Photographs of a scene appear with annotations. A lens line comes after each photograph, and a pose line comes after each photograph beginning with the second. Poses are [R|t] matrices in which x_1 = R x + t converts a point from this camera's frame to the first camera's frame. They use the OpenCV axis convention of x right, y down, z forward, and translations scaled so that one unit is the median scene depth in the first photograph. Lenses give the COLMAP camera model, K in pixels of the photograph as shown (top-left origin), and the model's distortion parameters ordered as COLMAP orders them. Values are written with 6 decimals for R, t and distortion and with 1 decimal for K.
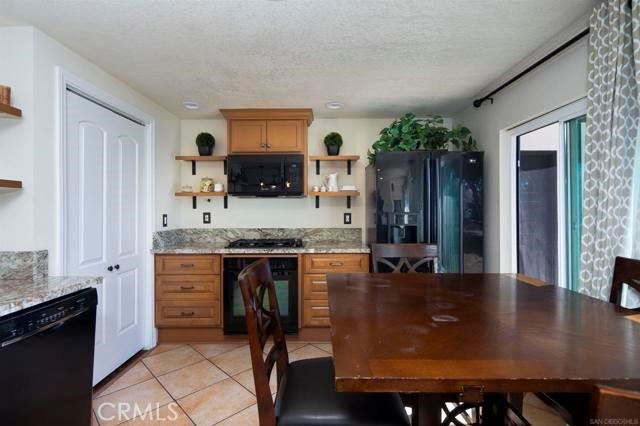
lens RADIAL K [[307.5, 0, 323.7], [0, 307.5, 209.2], [0, 0, 1]] dist [0.003862, -0.003460]
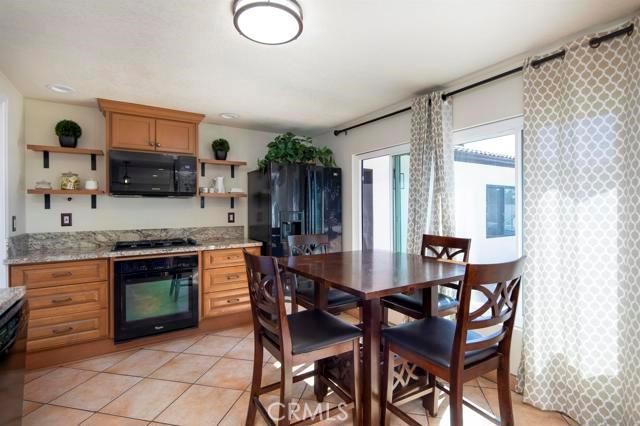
lens RADIAL K [[307.5, 0, 320.7], [0, 307.5, 209.2], [0, 0, 1]] dist [0.003862, -0.003460]
pose [[0.838669, -0.002130, 0.544637, -0.304051], [0.001241, 0.999997, 0.002001, -0.001790], [-0.544640, -0.001002, 0.838669, -0.120588]]
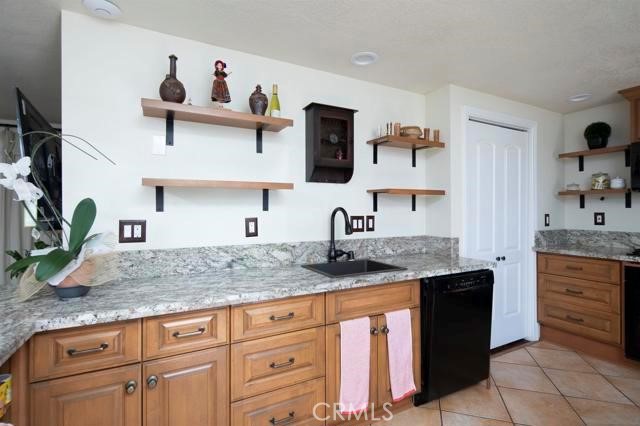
lens RADIAL K [[307.5, 0, 318.1], [0, 307.5, 210.1], [0, 0, 1]] dist [0.003862, -0.003460]
pose [[0.459208, -0.000441, -0.888329, 0.037809], [0.001722, 0.999998, 0.000394, 0.002333], [0.888327, -0.001710, 0.459208, -0.138097]]
